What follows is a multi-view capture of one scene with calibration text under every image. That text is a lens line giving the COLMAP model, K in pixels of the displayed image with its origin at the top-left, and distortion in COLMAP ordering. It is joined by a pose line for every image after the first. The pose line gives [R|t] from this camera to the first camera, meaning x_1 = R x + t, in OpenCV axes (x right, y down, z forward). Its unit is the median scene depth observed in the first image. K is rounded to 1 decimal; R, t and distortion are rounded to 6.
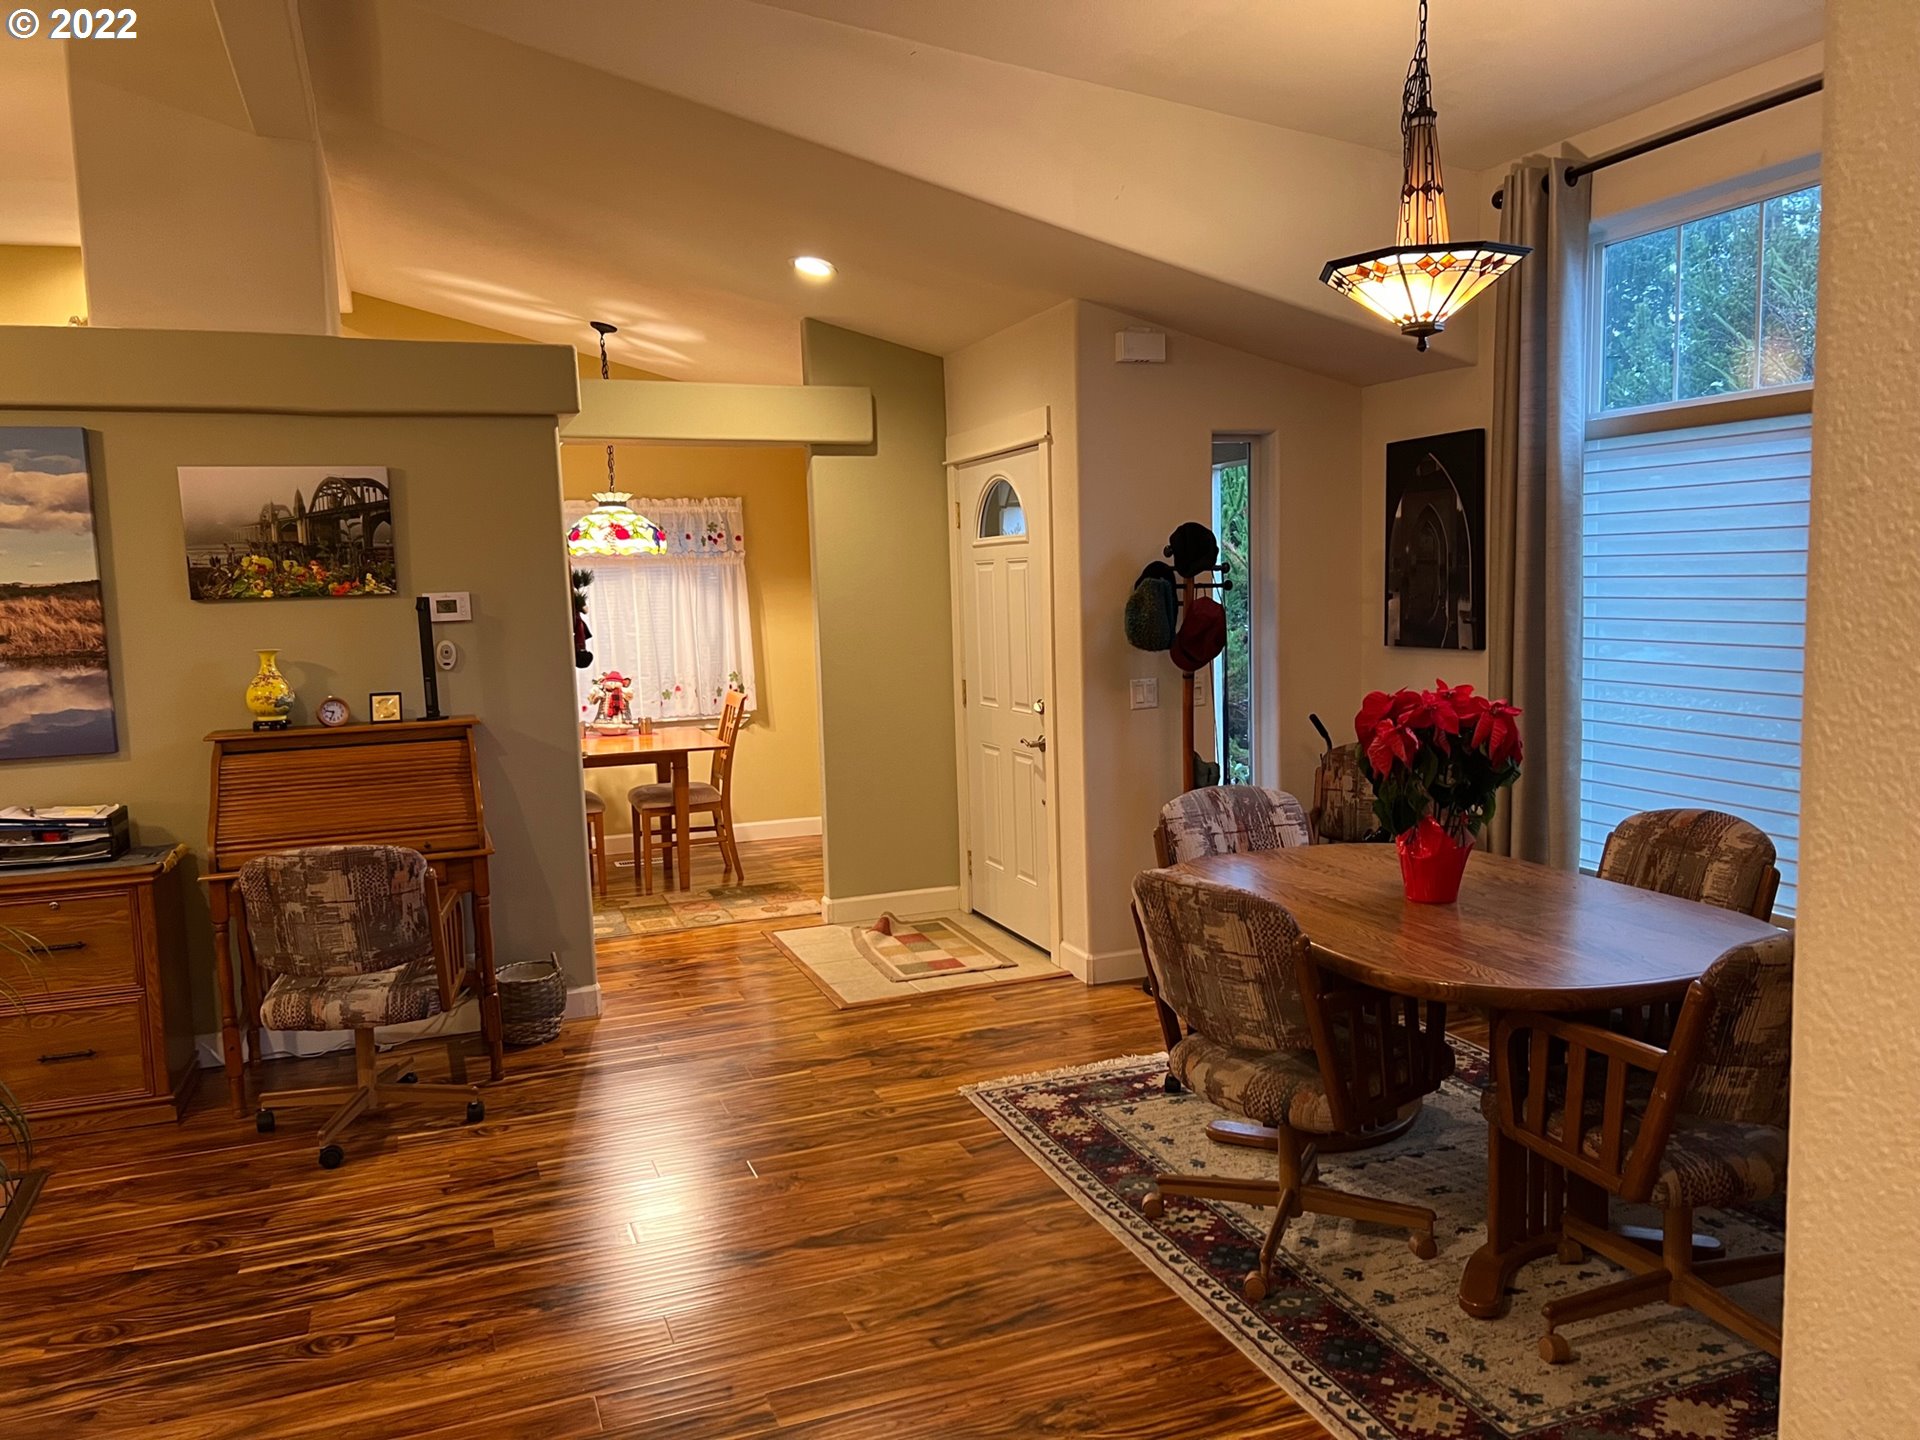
lens RADIAL K [[1447.1, 0, 956.5], [0, 1447.1, 721.6], [0, 0, 1]] dist [0.019981, -0.010502]
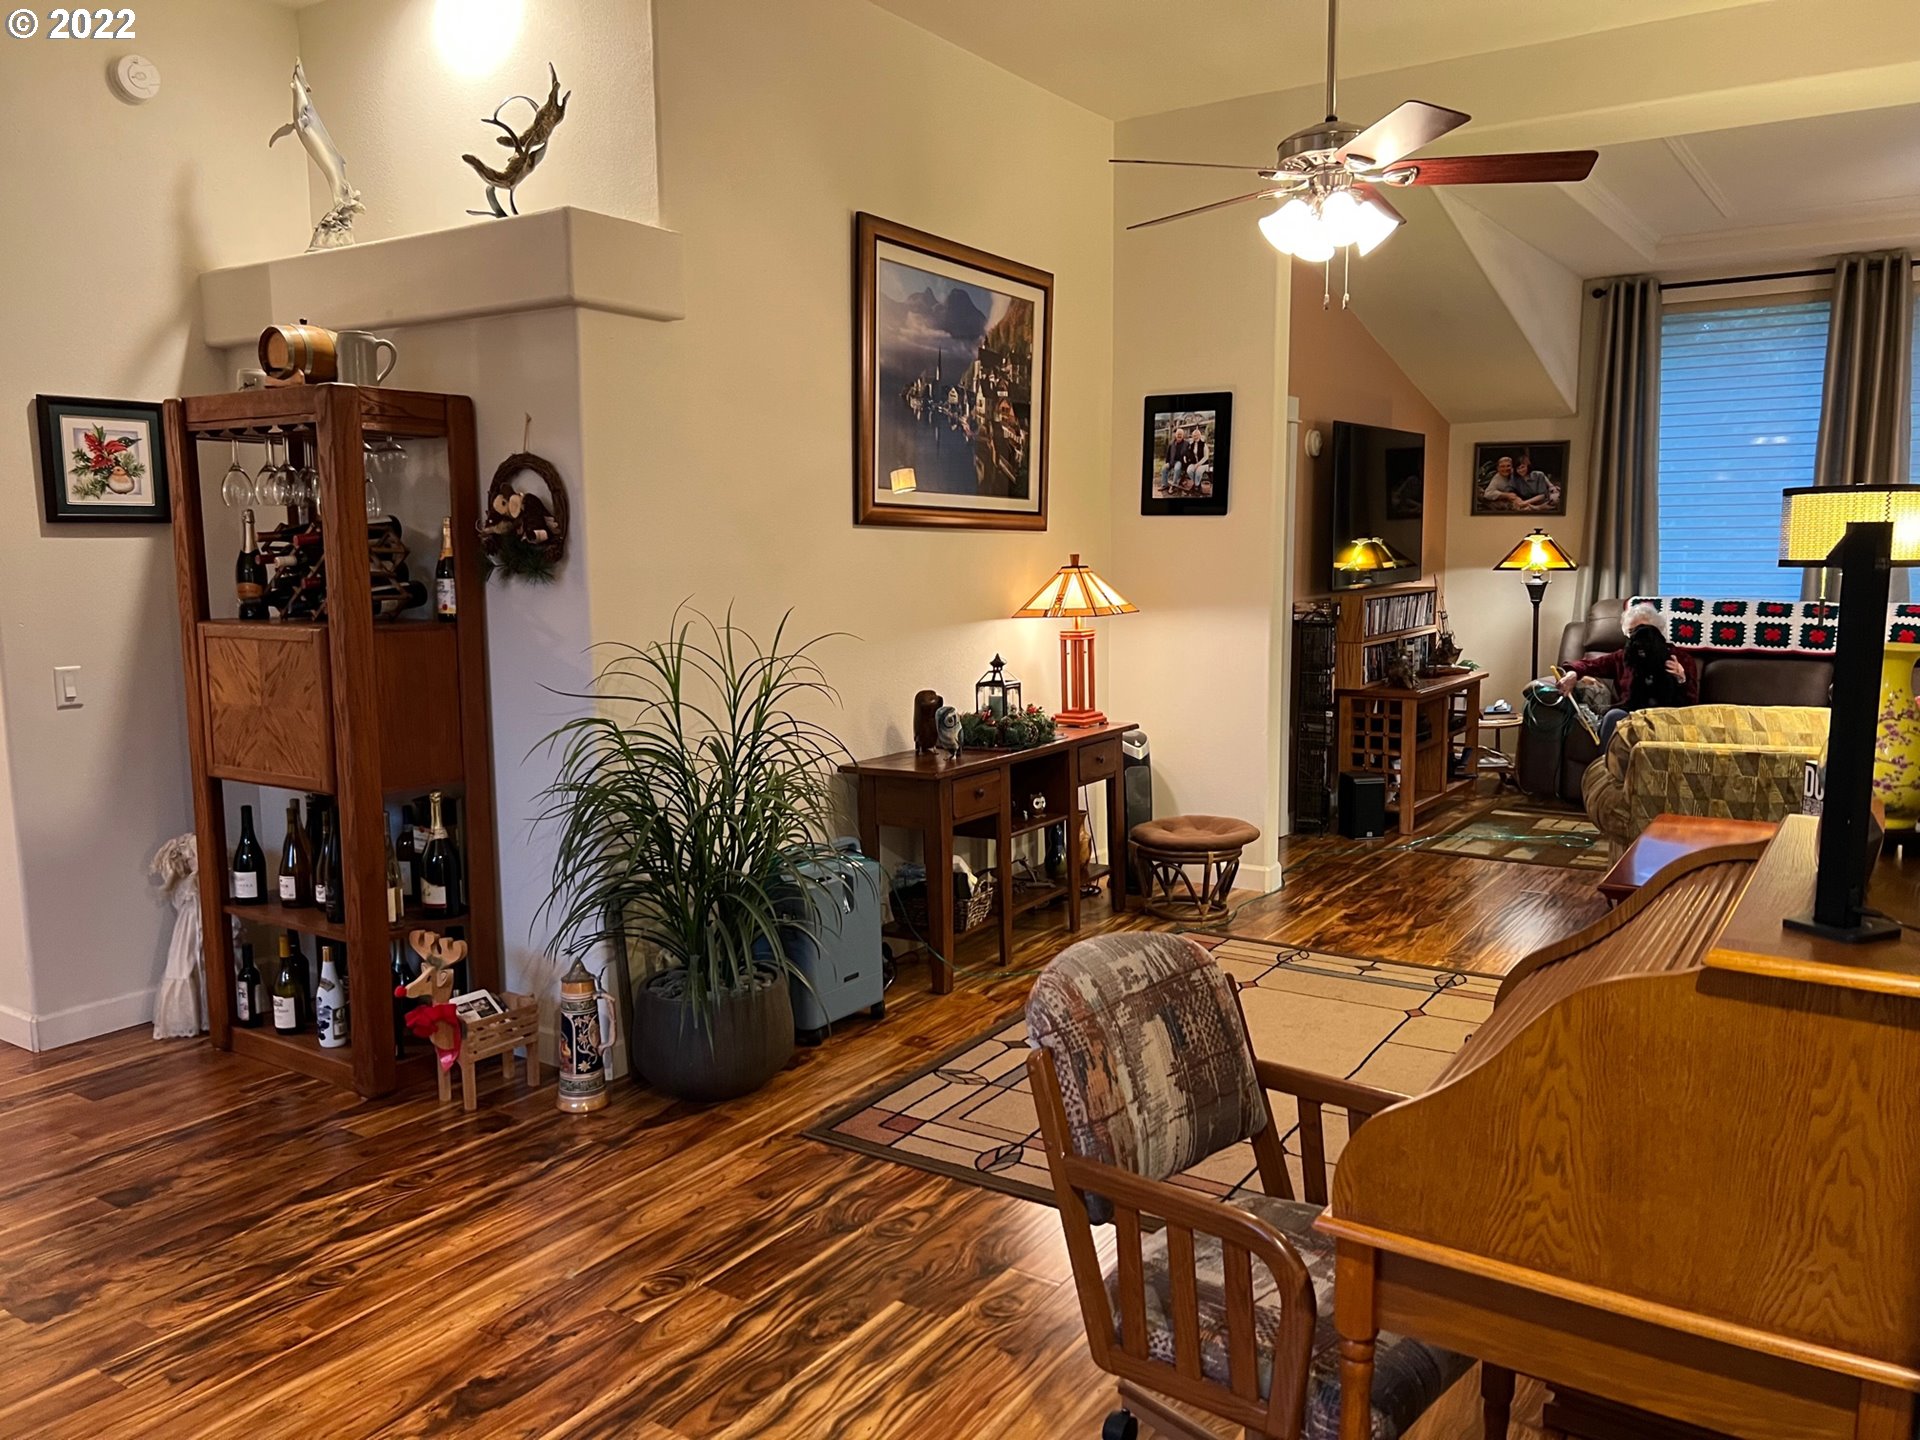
lens RADIAL K [[1447.1, 0, 957.0], [0, 1447.1, 731.5], [0, 0, 1]] dist [0.019981, -0.010502]
pose [[-0.808808, 0.118303, -0.576051, -0.060179], [-0.023636, 0.972225, 0.232852, -0.155612], [0.587598, 0.201948, -0.783547, 1.617953]]
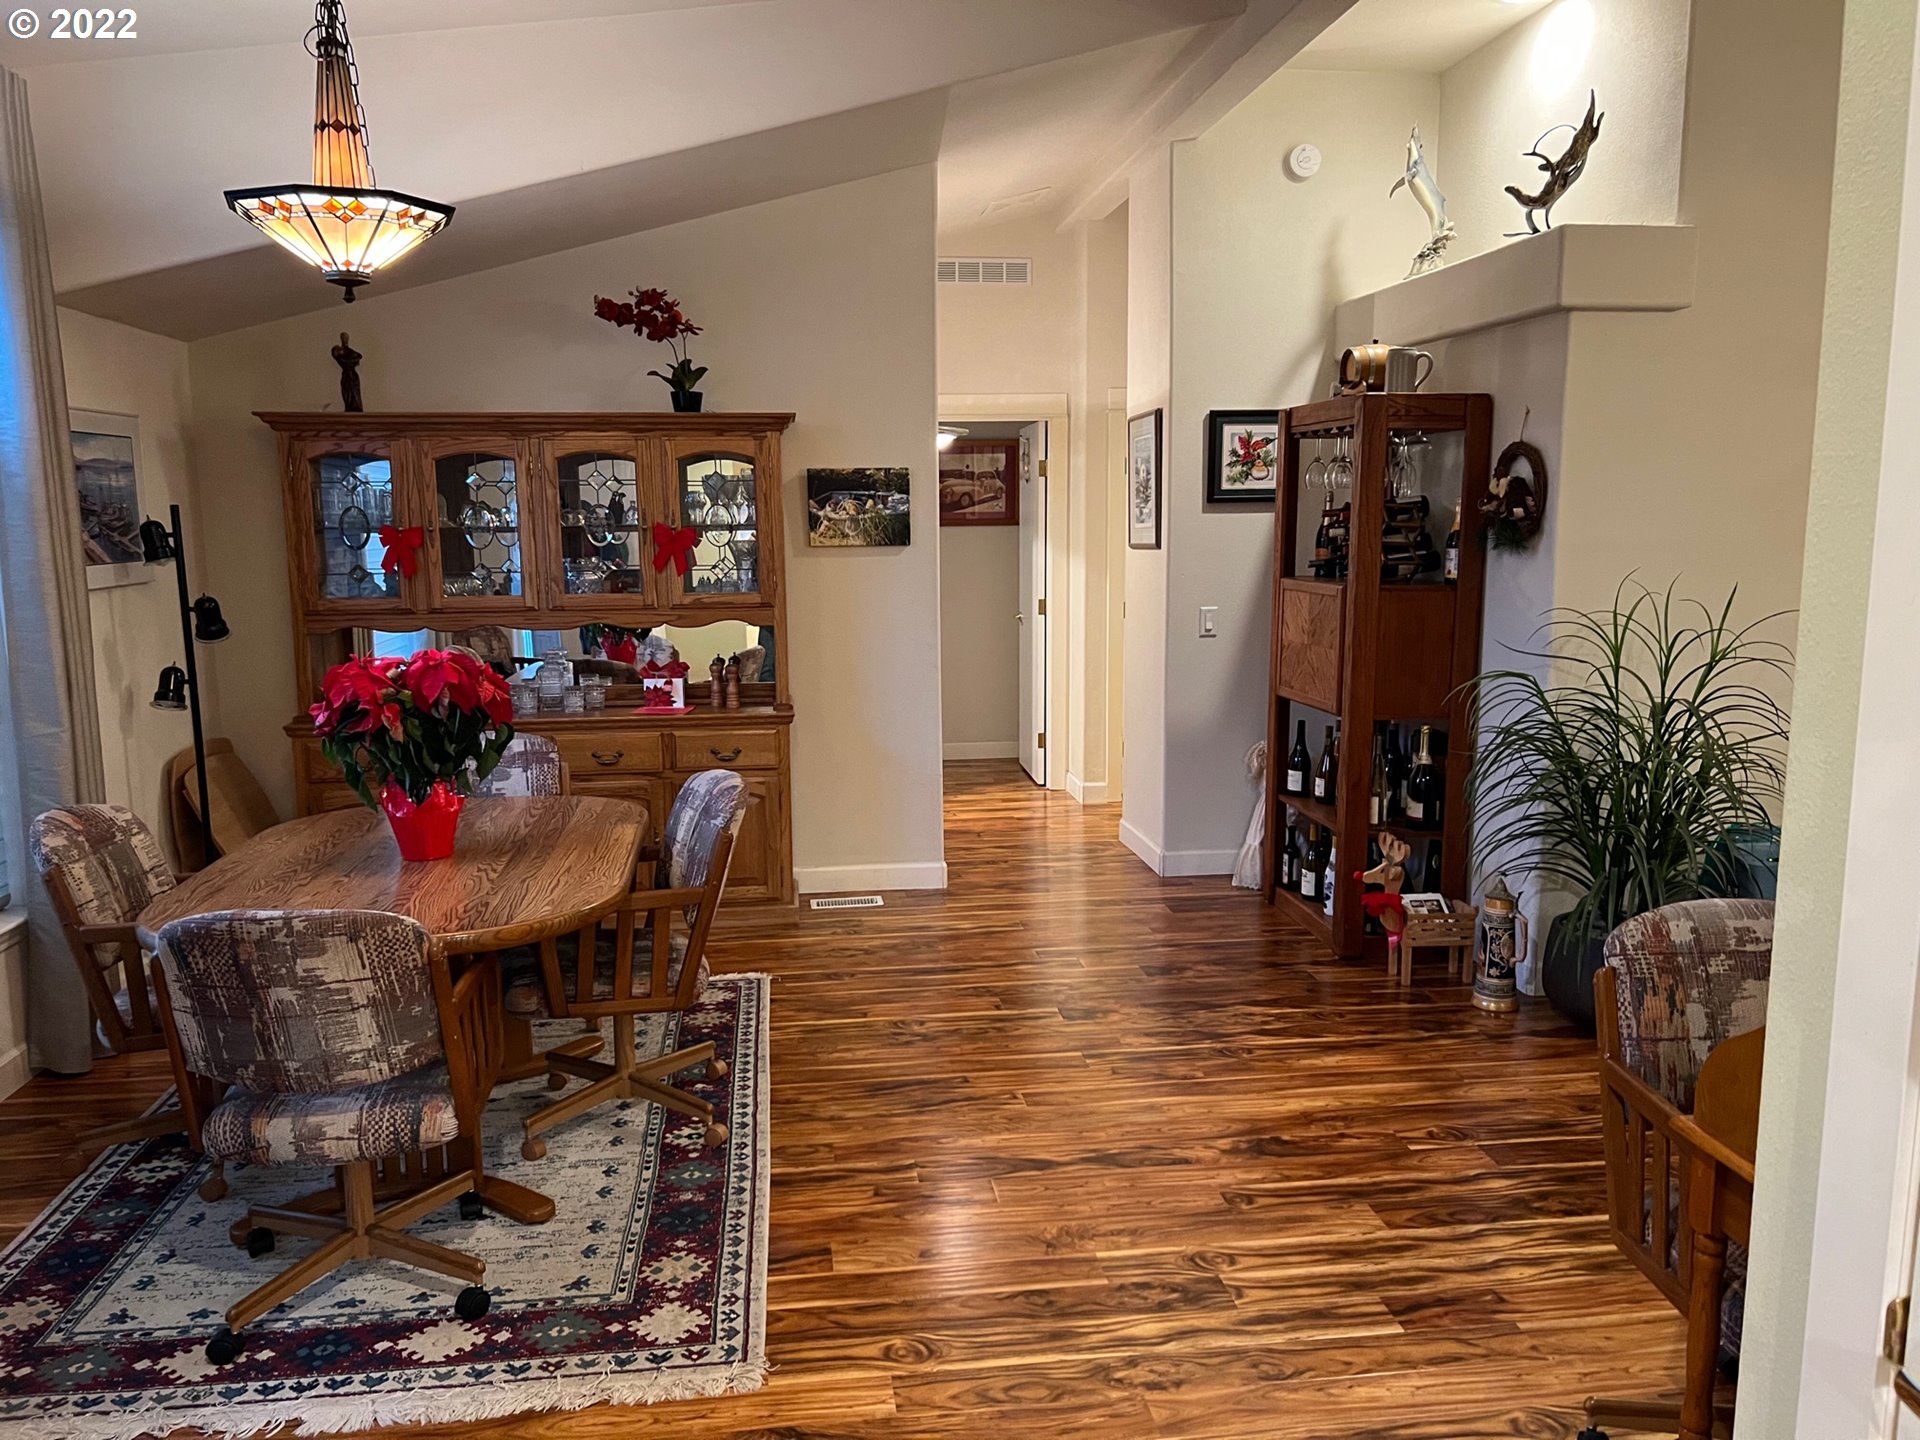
lens RADIAL K [[1447.1, 0, 959.3], [0, 1447.1, 715.8], [0, 0, 1]] dist [0.019981, -0.010502]
pose [[-0.973064, 0.011193, 0.230264, -0.283401], [0.065664, 0.970903, 0.230293, -0.191644], [-0.220986, 0.239210, -0.945486, 1.912402]]
